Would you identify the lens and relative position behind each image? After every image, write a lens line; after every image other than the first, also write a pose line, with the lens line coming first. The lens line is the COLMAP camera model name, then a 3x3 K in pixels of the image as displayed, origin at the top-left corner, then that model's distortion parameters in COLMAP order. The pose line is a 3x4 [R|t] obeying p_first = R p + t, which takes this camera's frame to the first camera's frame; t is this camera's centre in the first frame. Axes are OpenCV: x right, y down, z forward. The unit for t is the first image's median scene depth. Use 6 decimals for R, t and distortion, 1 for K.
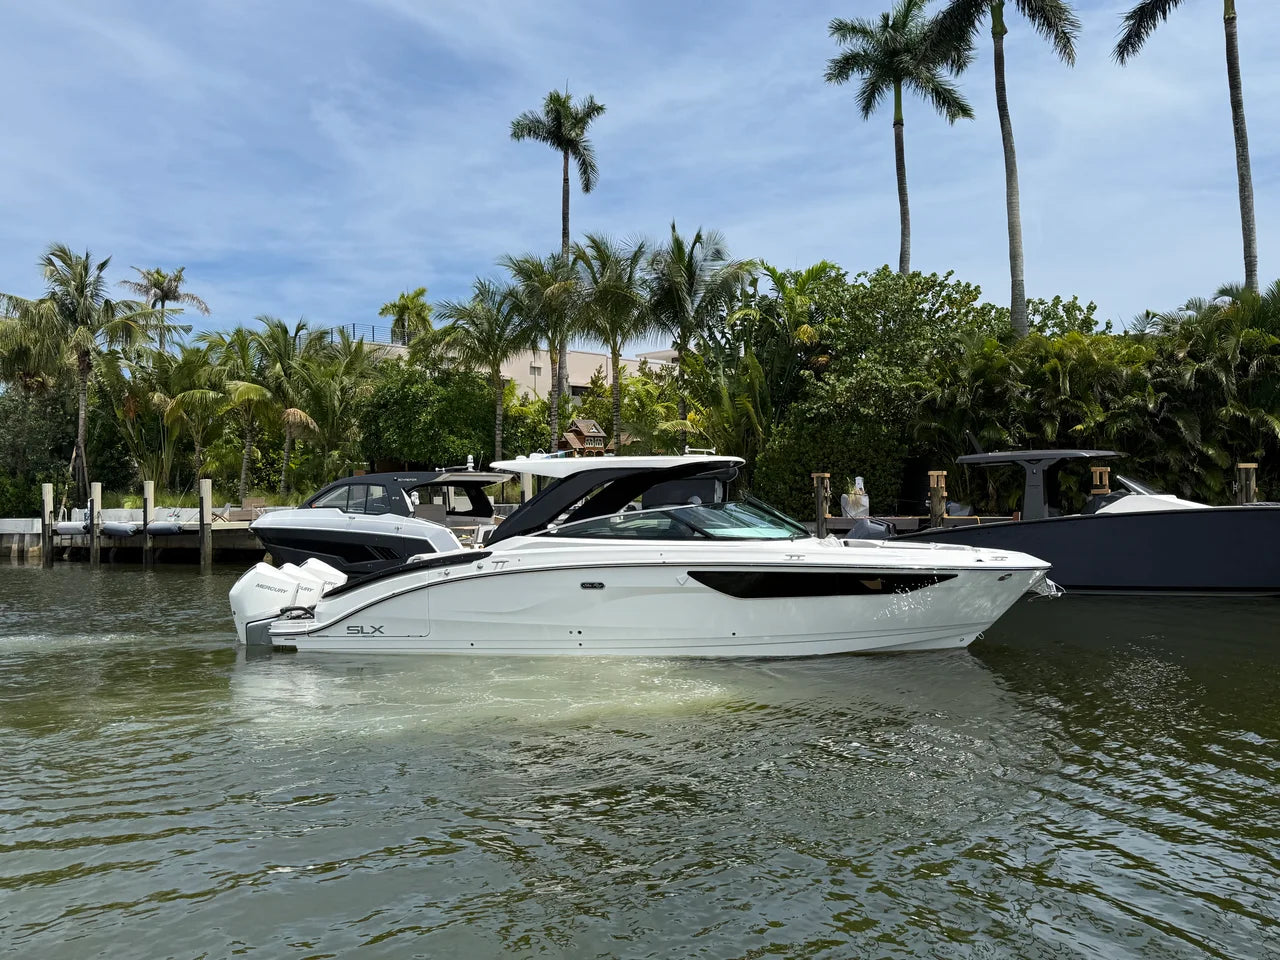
lens RADIAL K [[1180.8, 0, 640.0], [0, 1180.8, 480.0], [0, 0, 1]] dist [0.184756, -0.445289]
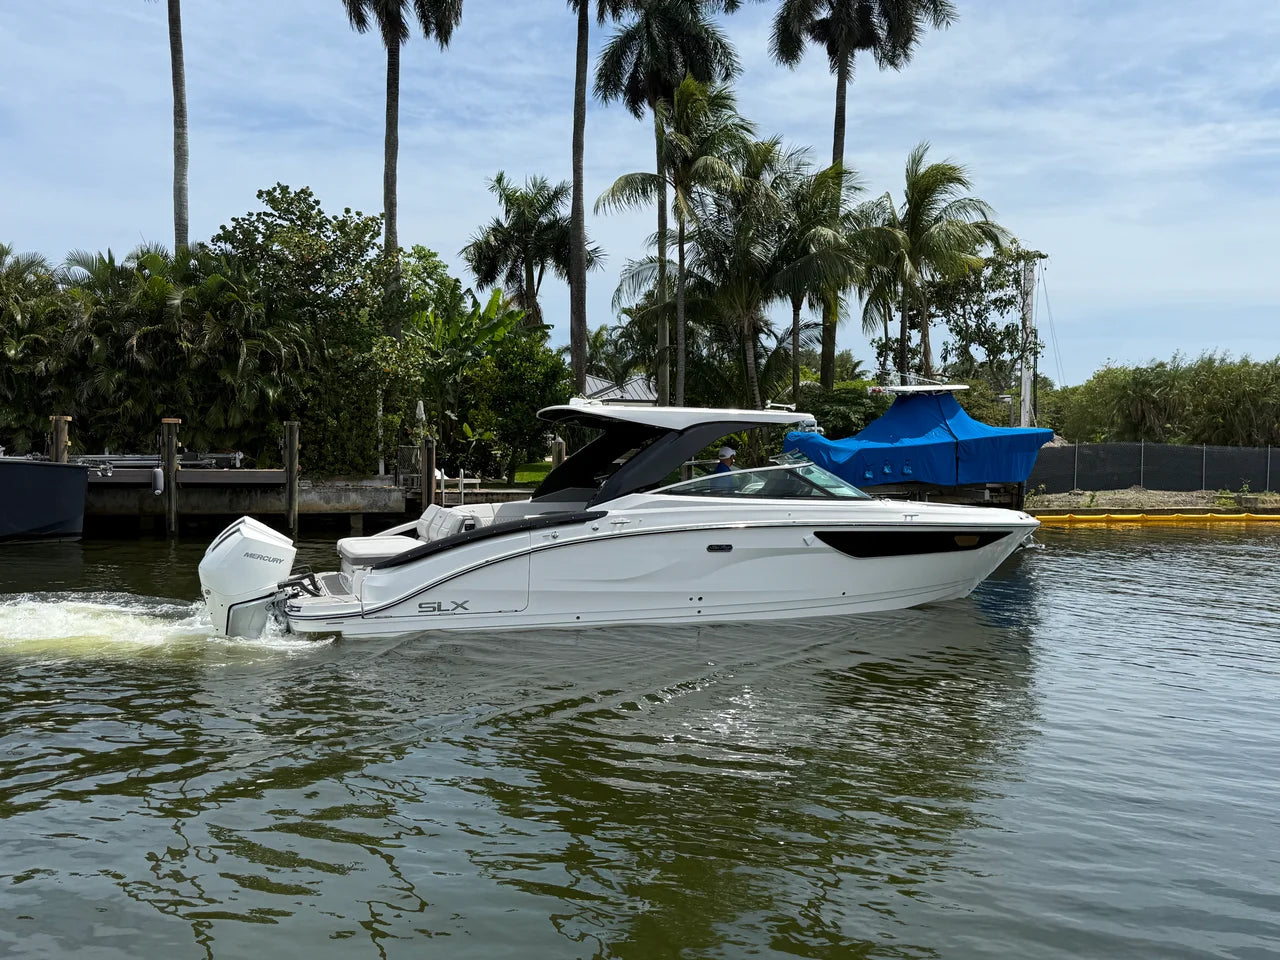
lens RADIAL K [[1180.8, 0, 640.0], [0, 1180.8, 480.0], [0, 0, 1]] dist [0.184756, -0.445289]
pose [[0.471764, 0.000335, 0.881725, -0.980343], [-0.035692, 0.999188, 0.018717, 0.015300], [-0.881002, -0.040300, 0.471393, 0.651059]]
